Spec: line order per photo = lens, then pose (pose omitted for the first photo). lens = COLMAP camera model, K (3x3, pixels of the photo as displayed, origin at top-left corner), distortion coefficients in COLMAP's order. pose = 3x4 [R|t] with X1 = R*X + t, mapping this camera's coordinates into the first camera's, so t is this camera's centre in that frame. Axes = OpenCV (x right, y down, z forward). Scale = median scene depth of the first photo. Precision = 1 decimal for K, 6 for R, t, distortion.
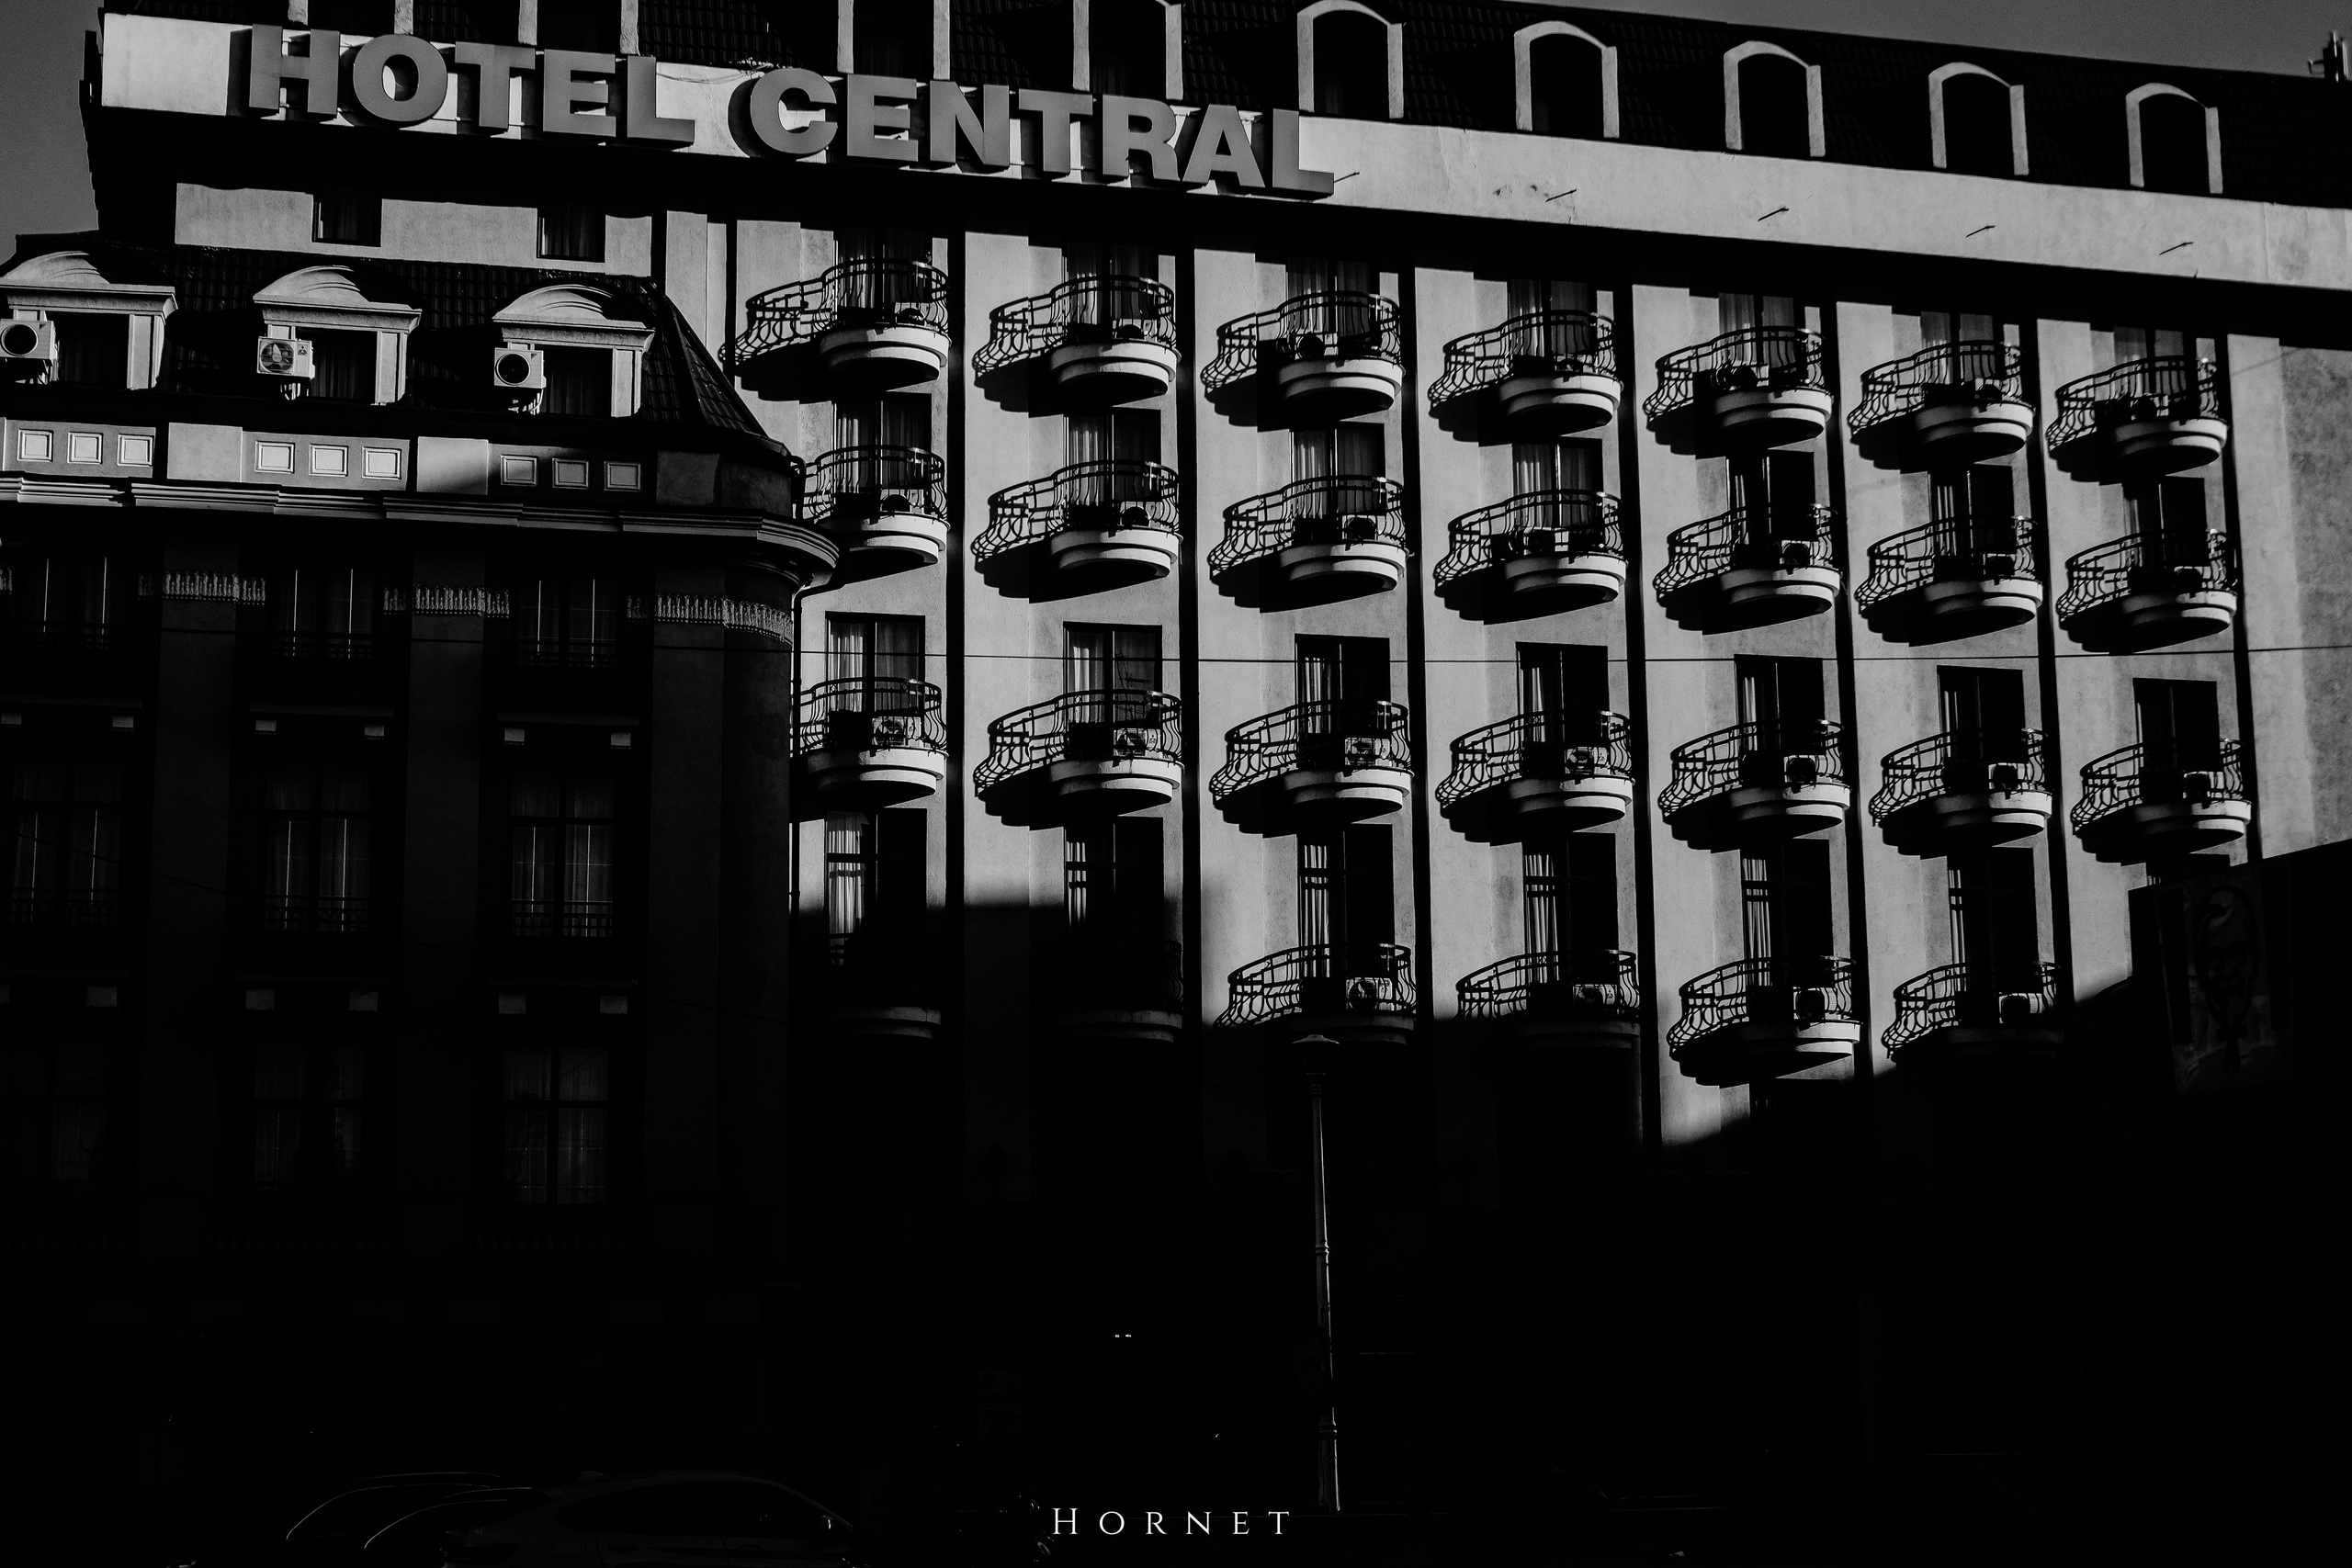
lens RADIAL K [[3443.5, 0, 1176.0], [0, 3443.5, 784.0], [0, 0, 1]] dist [-0.113727, 0.674223]
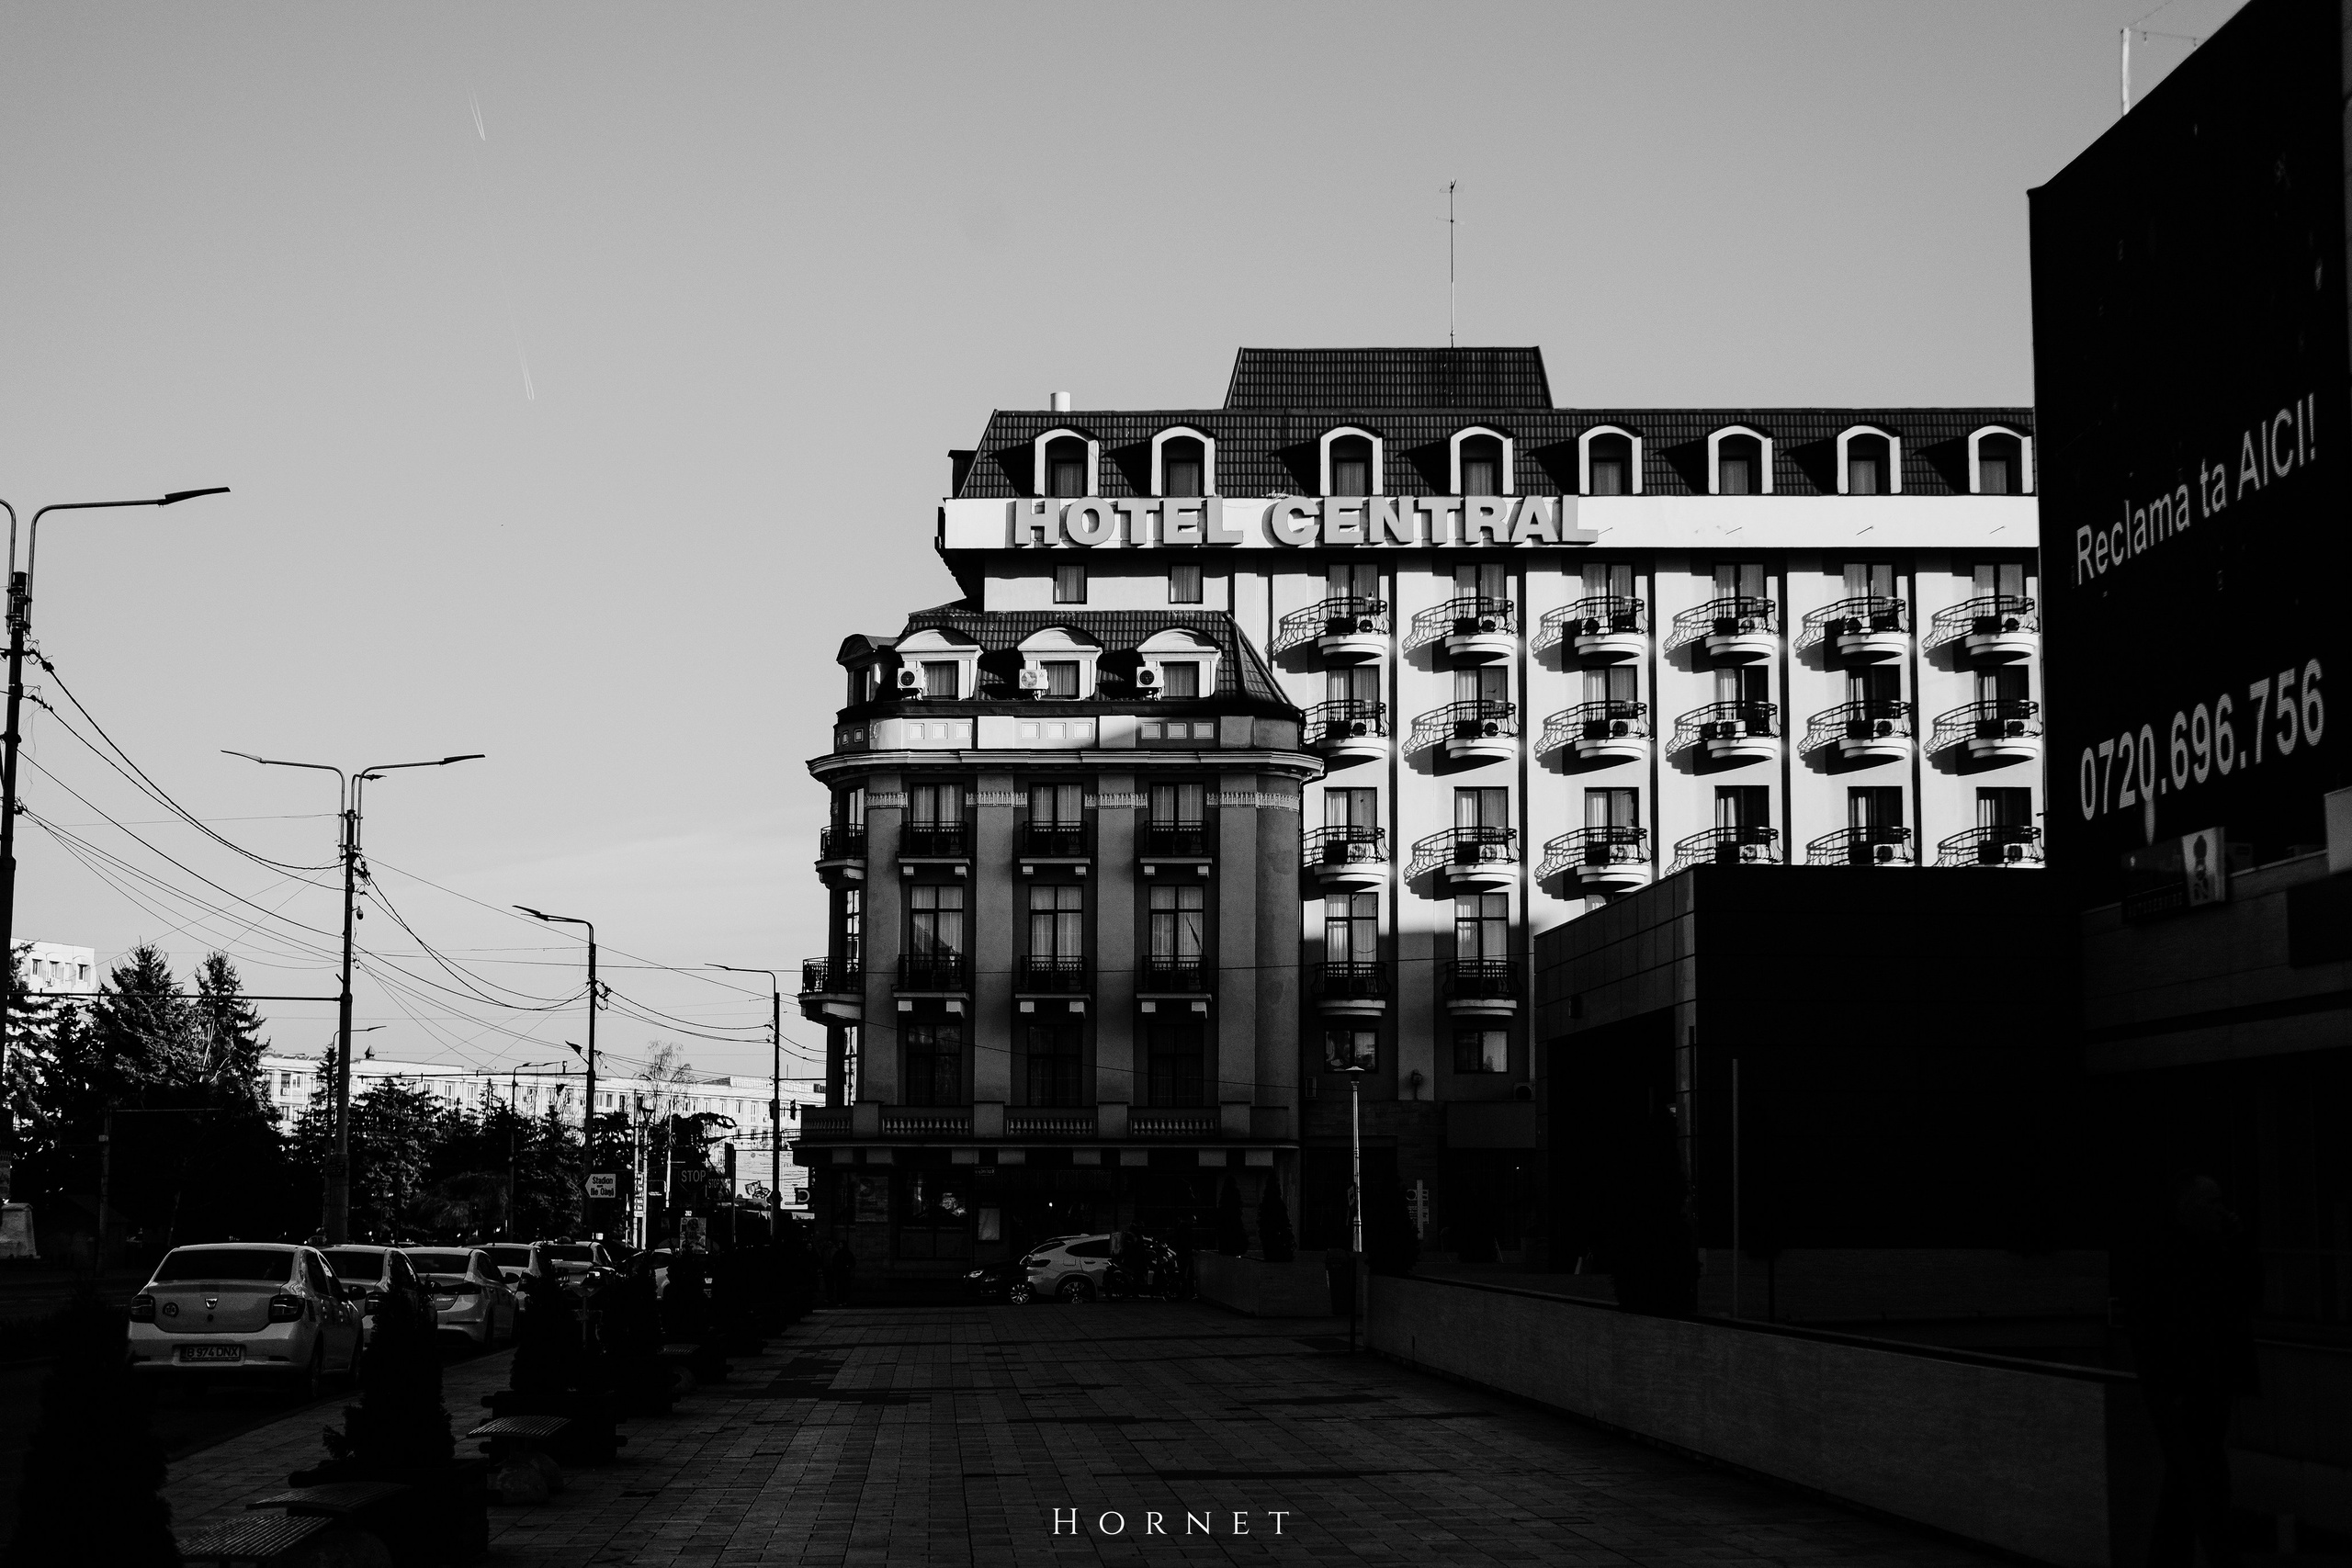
lens RADIAL K [[3443.5, 0, 1176.0], [0, 3443.5, 784.0], [0, 0, 1]] dist [-0.113727, 0.674223]
pose [[0.955876, -0.021469, -0.292985, 0.373238], [0.038054, 0.997972, 0.051024, -0.151397], [0.291296, -0.059922, 0.954755, -0.819696]]
